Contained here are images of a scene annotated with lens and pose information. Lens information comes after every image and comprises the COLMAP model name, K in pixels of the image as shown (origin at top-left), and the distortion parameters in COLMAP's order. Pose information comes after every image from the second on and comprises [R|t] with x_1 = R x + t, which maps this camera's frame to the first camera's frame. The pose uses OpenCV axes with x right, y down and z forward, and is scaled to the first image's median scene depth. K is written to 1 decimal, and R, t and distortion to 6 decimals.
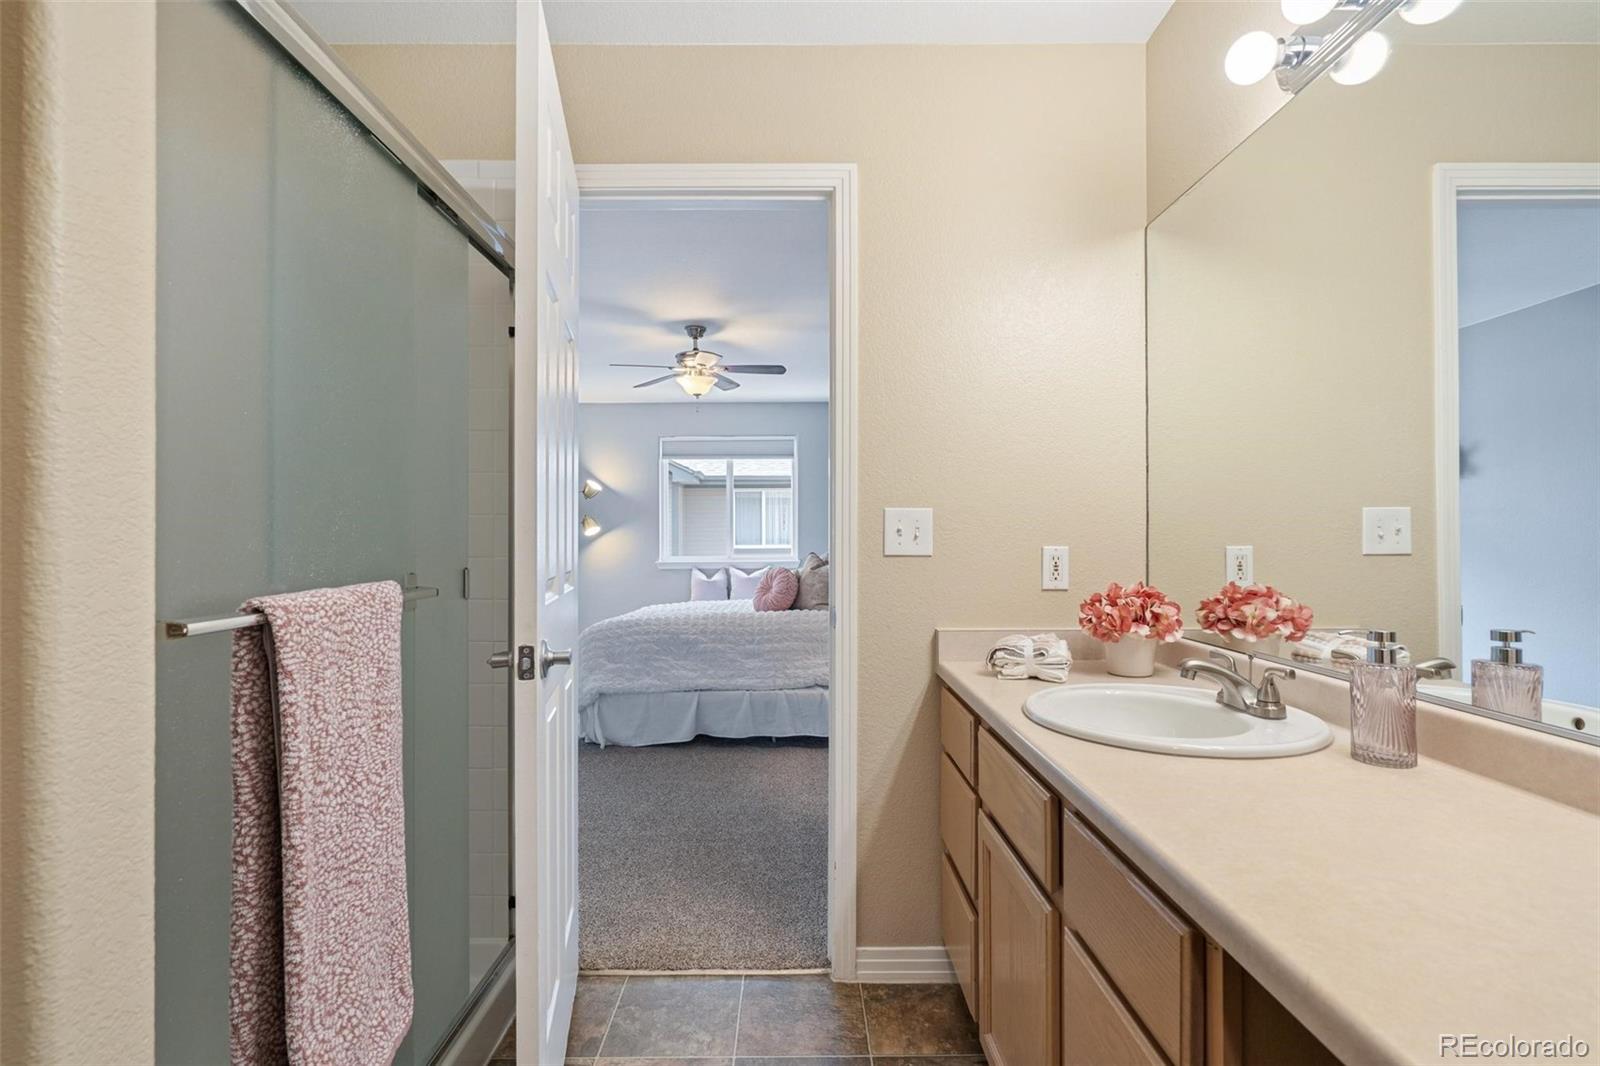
lens RADIAL K [[730.5, 0, 804.7], [0, 730.5, 538.7], [0, 0, 1]] dist [-0.001909, 0.001578]
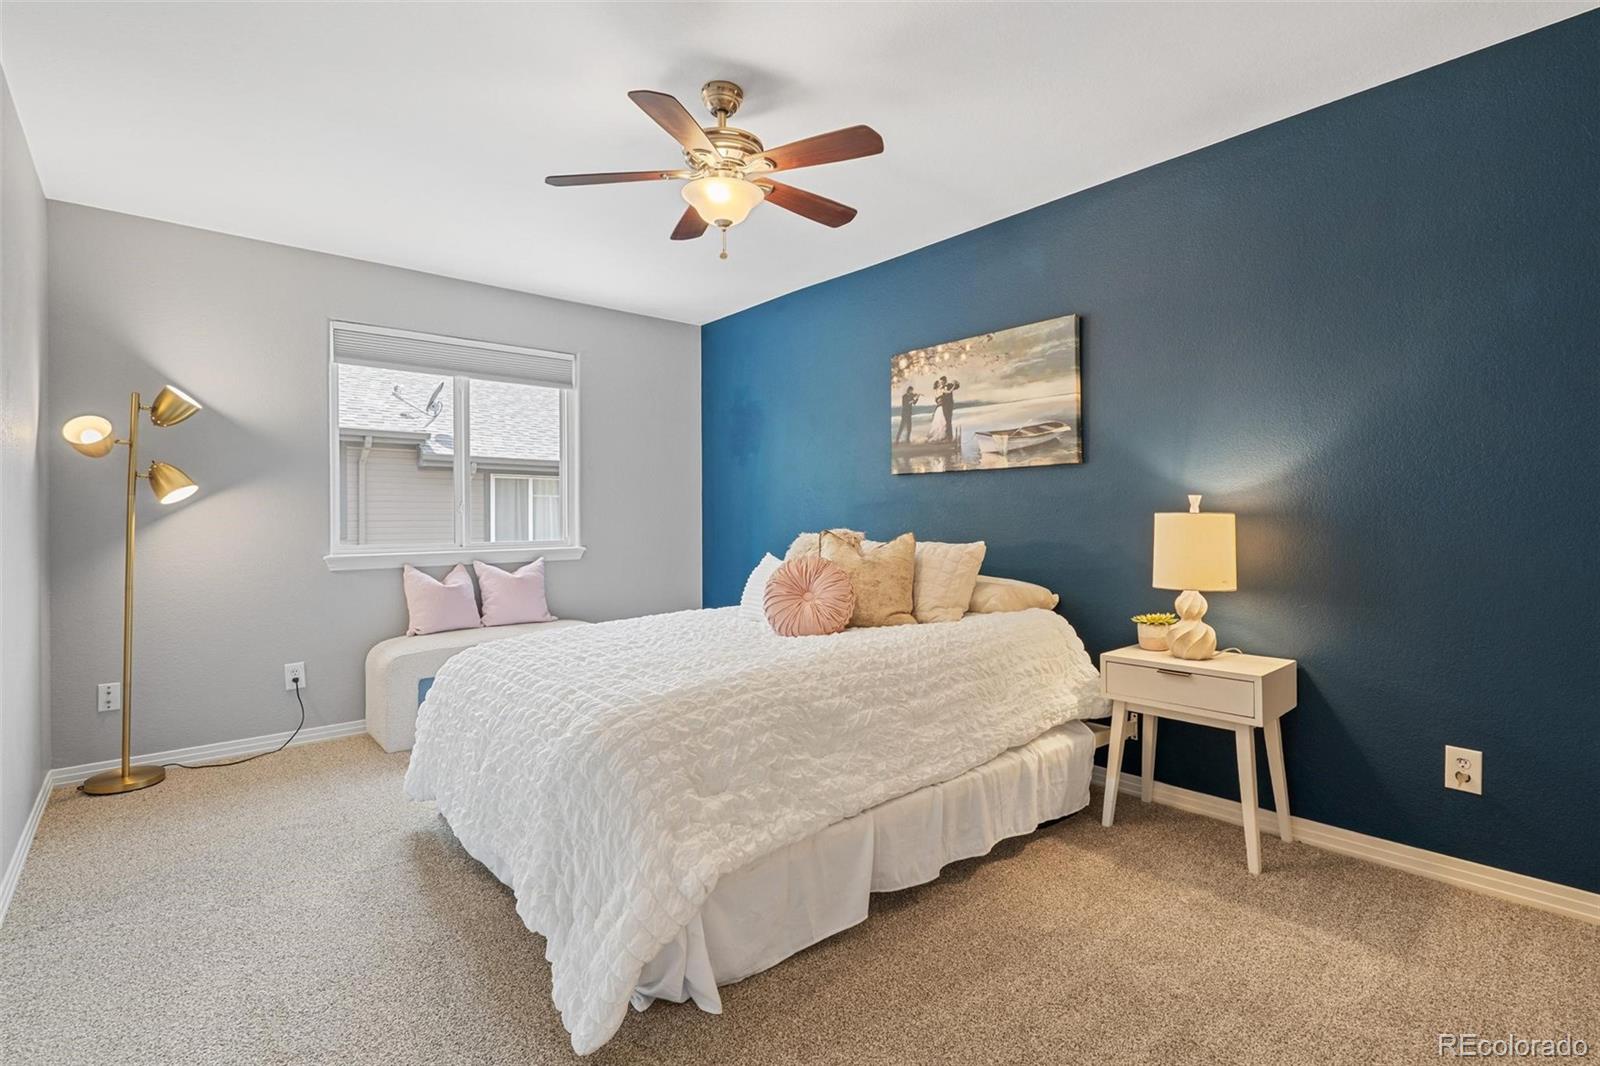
lens RADIAL K [[730.5, 0, 798.4], [0, 730.5, 534.9], [0, 0, 1]] dist [-0.001909, 0.001578]
pose [[0.752225, -0.012139, 0.658795, -0.496848], [0.001572, 0.999860, 0.016629, 0.013287], [-0.658905, -0.011473, 0.752139, 0.648873]]
